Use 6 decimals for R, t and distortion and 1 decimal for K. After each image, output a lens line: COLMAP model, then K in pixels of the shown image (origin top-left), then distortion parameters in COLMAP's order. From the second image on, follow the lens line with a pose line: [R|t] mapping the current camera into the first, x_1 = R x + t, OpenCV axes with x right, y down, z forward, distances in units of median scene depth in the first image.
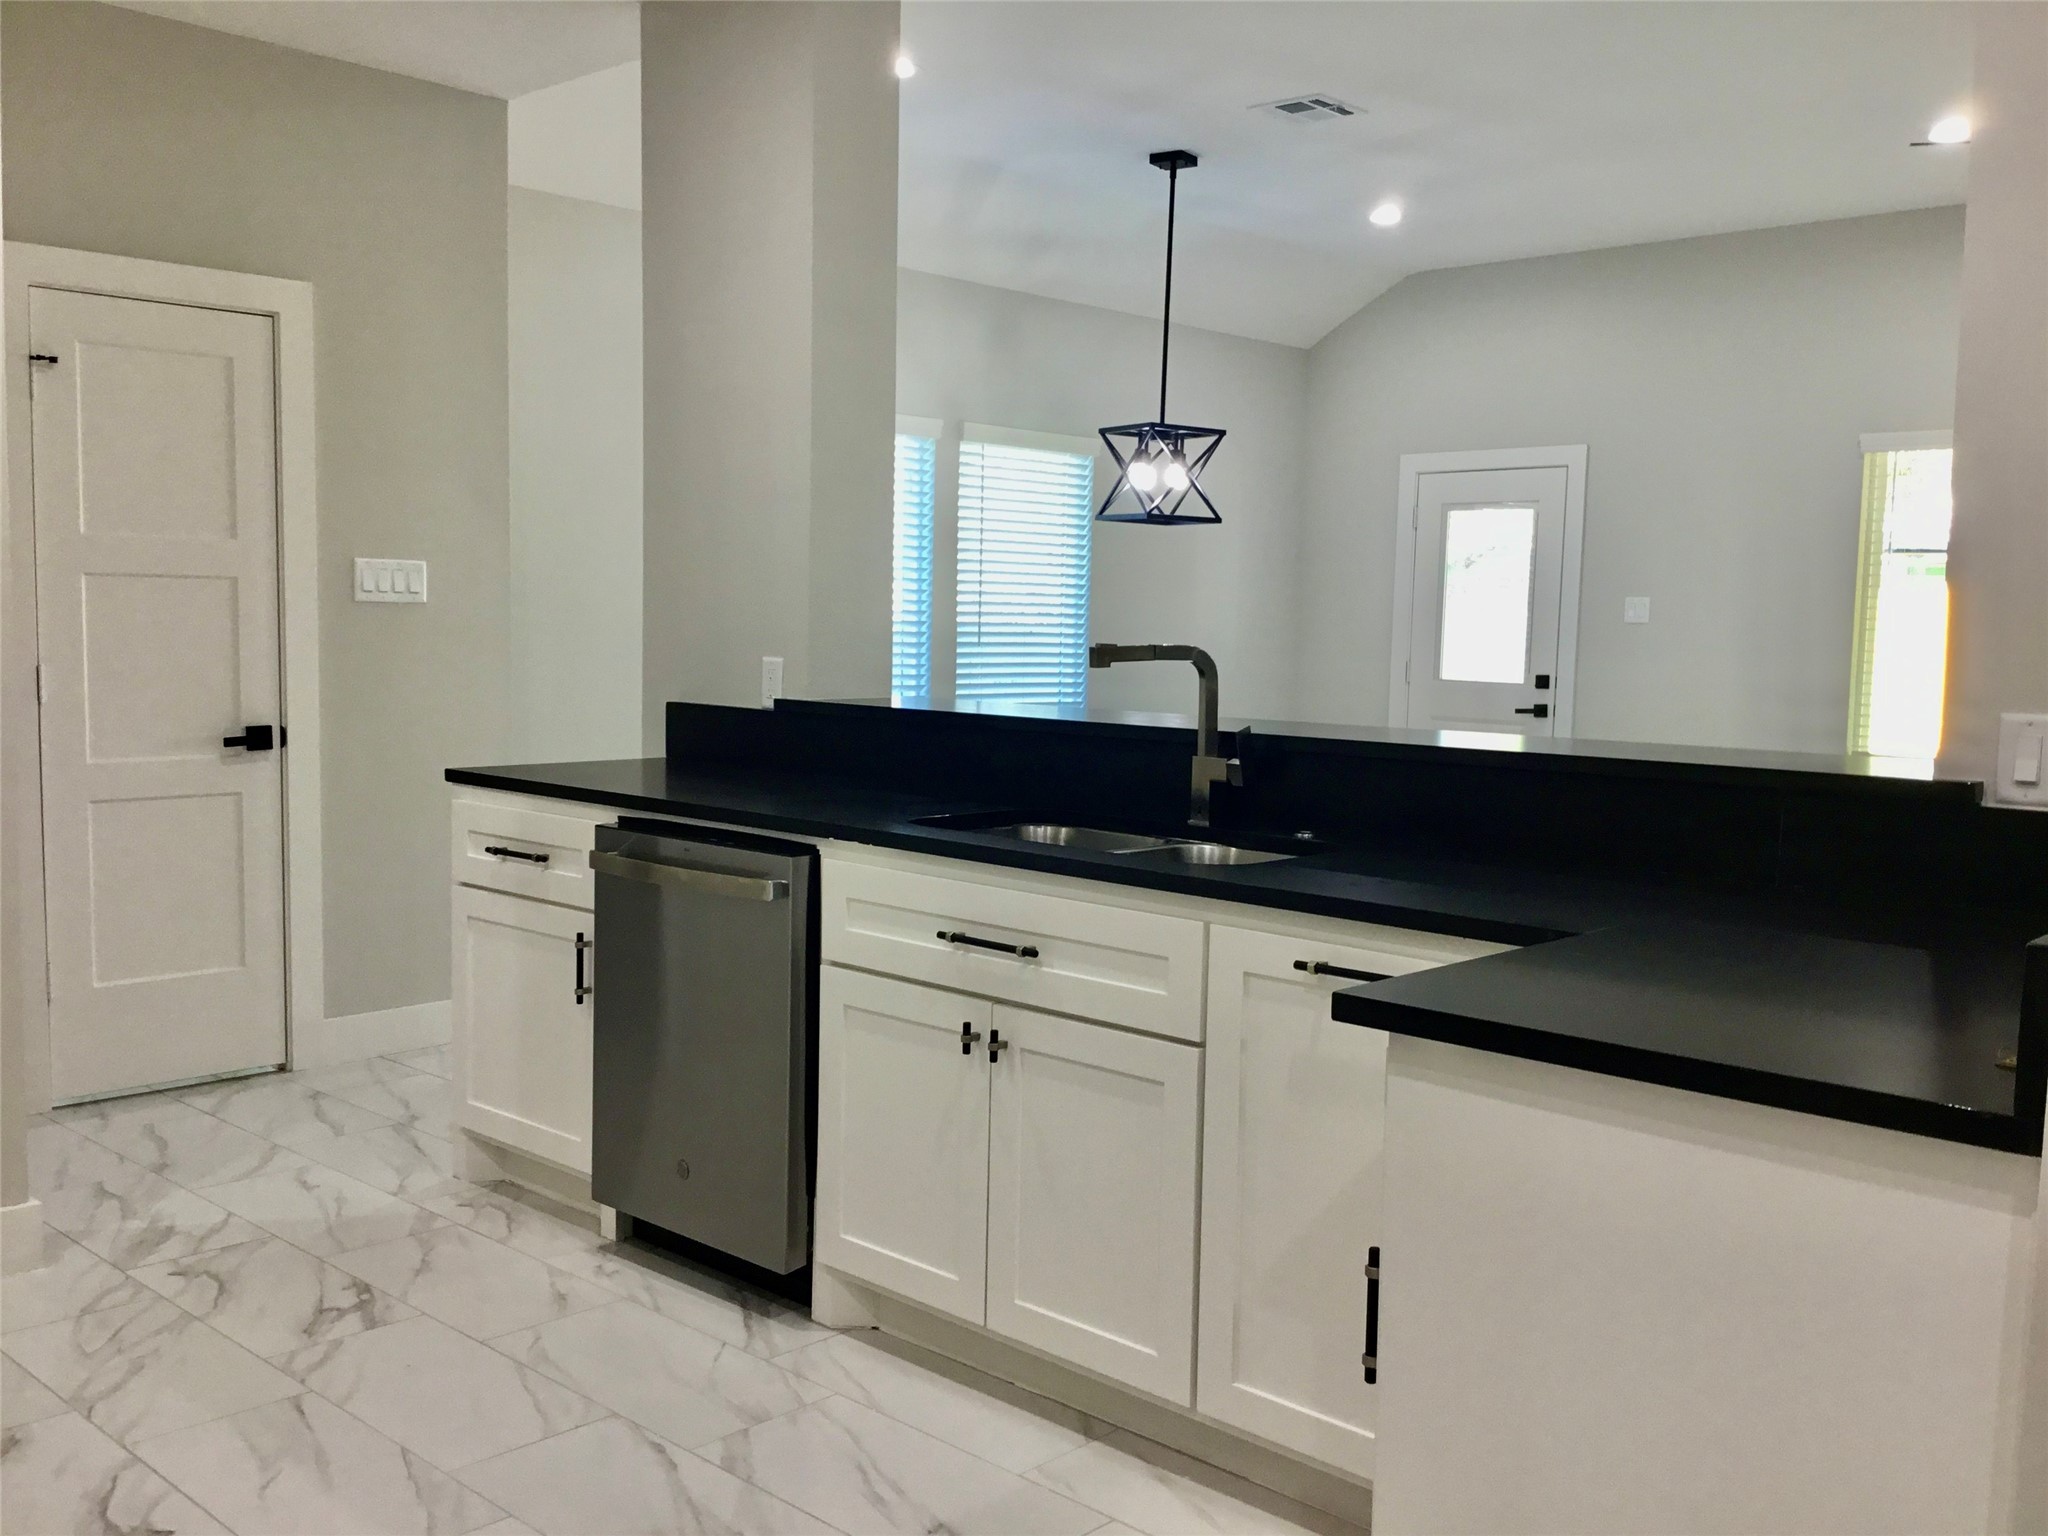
lens RADIAL K [[1848.4, 0, 1024.0], [0, 1848.4, 768.0], [0, 0, 1]] dist [0.141543, -0.256239]
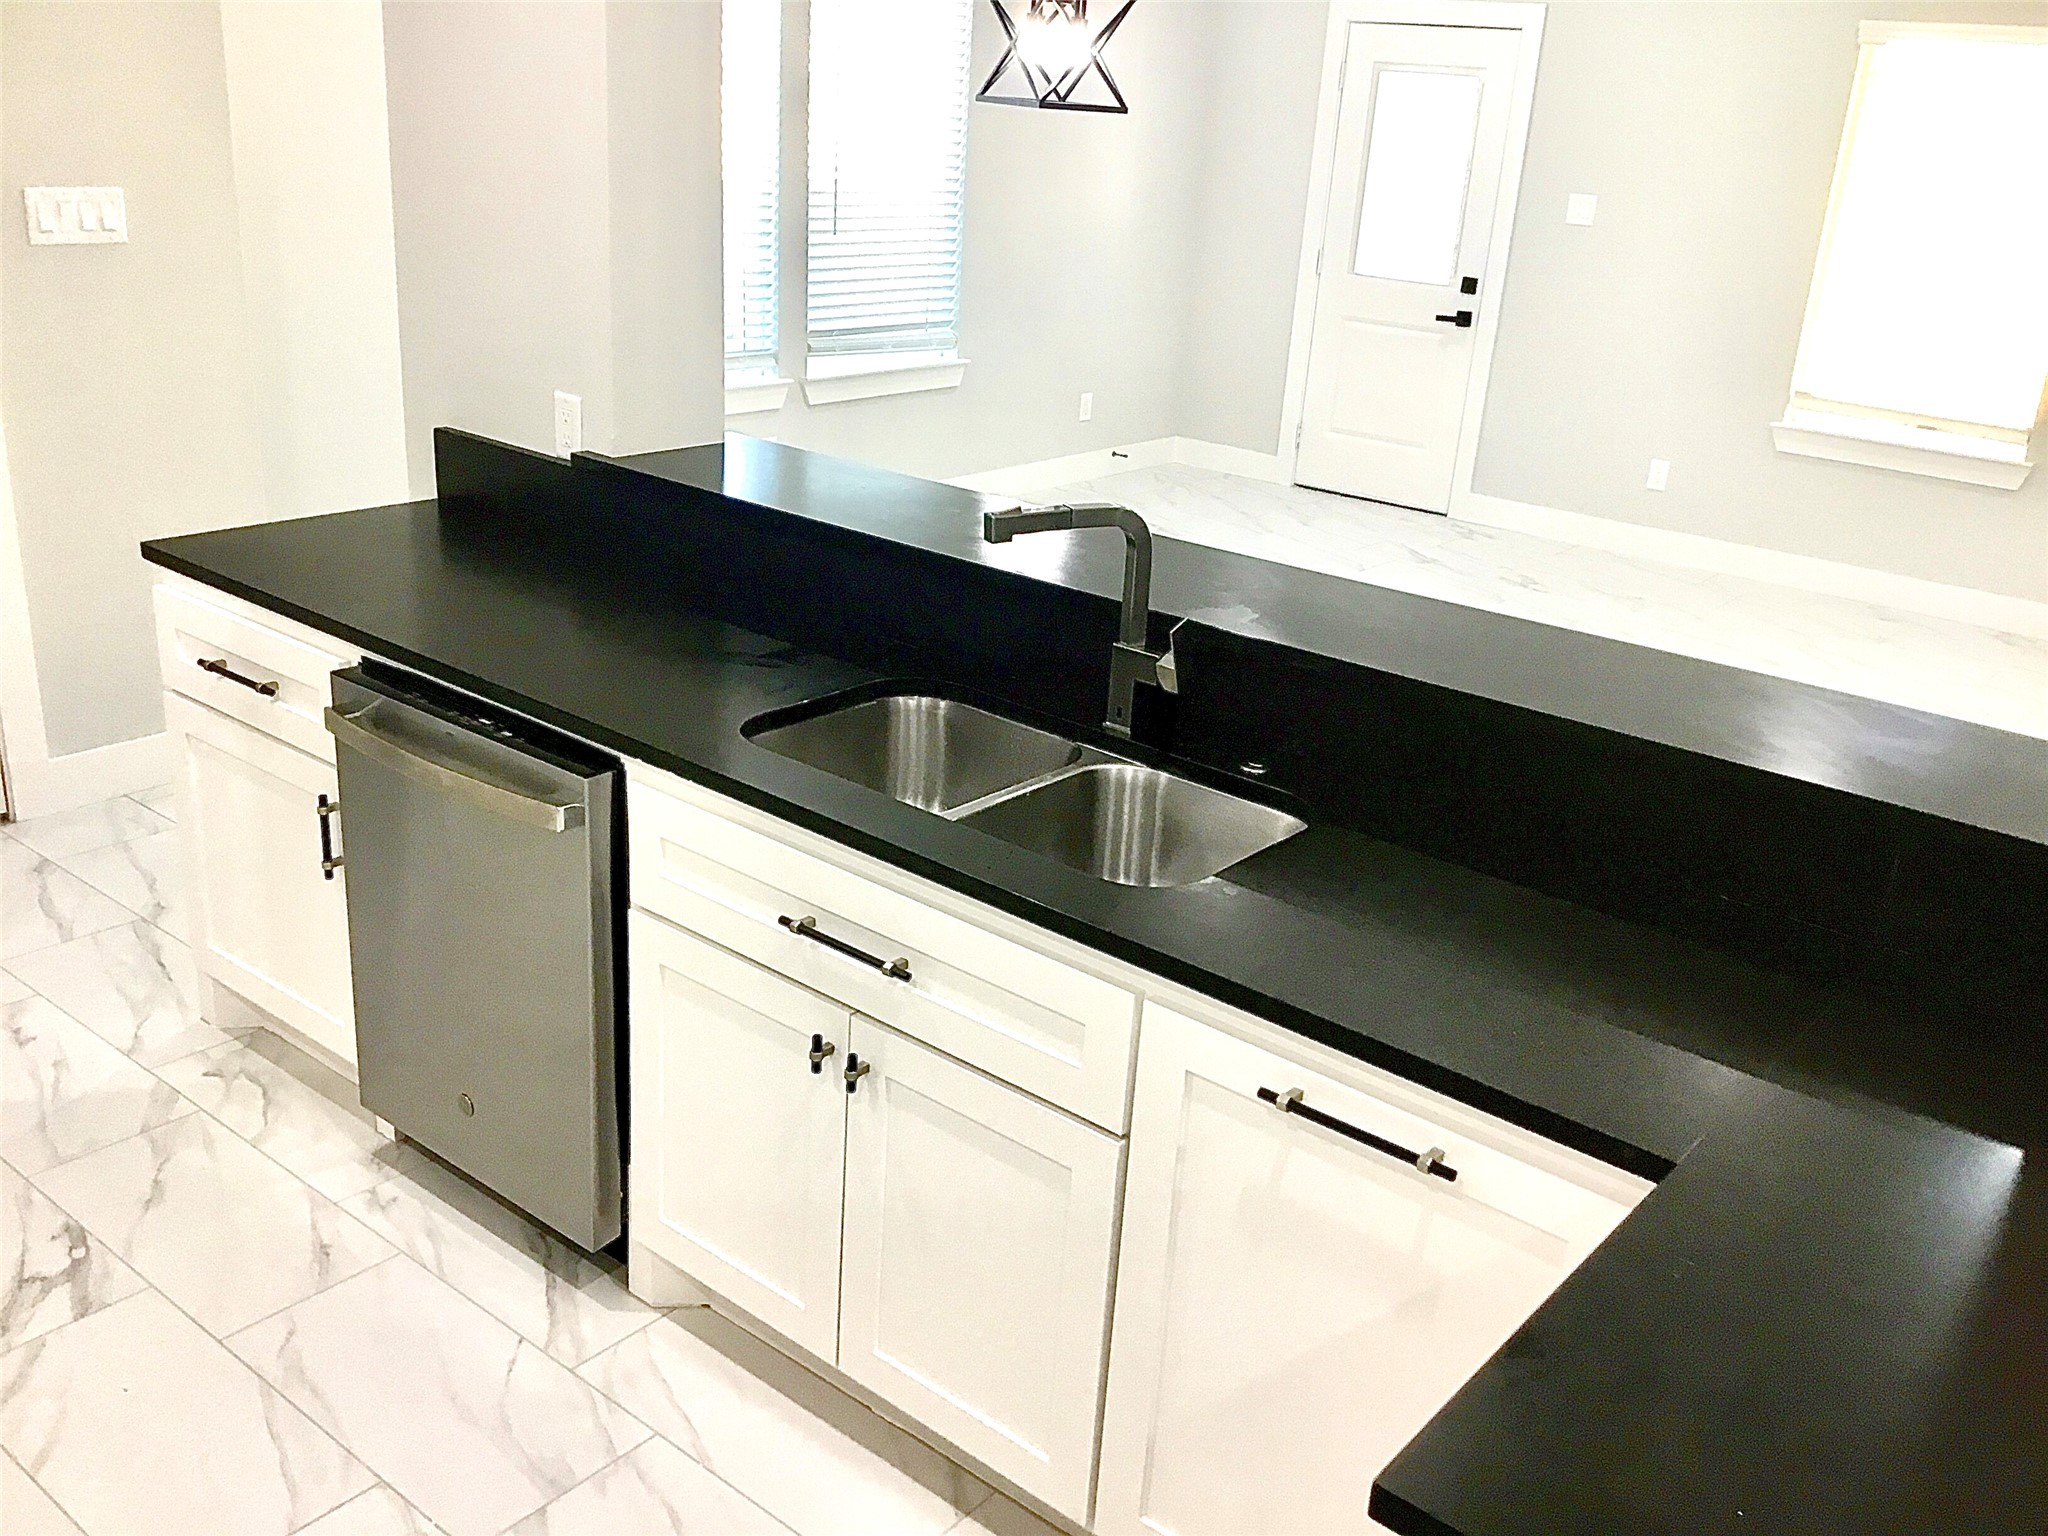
lens RADIAL K [[1848.4, 0, 1024.0], [0, 1848.4, 768.0], [0, 0, 1]] dist [0.141543, -0.256239]
pose [[0.996938, 0.009966, 0.077561, -0.004777], [-0.030689, 0.962134, 0.270843, -0.151392], [-0.071925, -0.272394, 0.959494, 0.230262]]
